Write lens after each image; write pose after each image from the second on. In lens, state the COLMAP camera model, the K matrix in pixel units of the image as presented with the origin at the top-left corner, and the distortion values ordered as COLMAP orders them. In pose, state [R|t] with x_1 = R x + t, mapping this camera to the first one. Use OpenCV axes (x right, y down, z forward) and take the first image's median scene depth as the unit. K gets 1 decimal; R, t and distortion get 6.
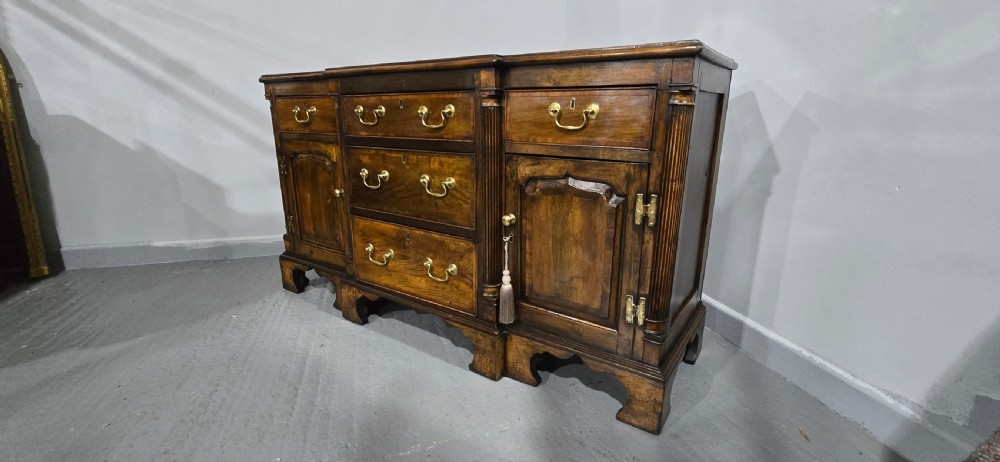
lens RADIAL K [[440.8, 0, 505.6], [0, 440.8, 235.5], [0, 0, 1]] dist [-0.005016, 0.001599]
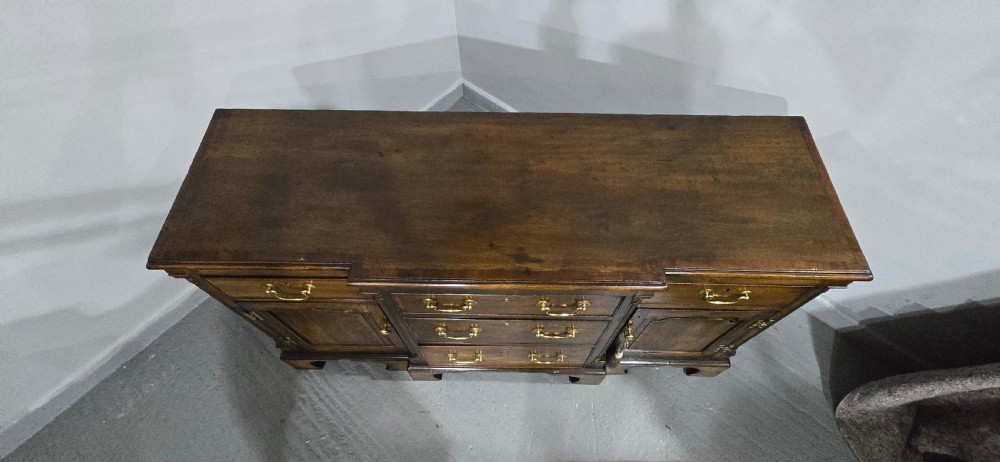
lens RADIAL K [[440.8, 0, 504.9], [0, 440.8, 232.2], [0, 0, 1]] dist [-0.005016, 0.001599]
pose [[0.836728, -0.471540, 0.278454, -0.443332], [0.148120, 0.684405, 0.713898, -1.048398], [-0.527206, -0.556094, 0.642505, 0.593597]]
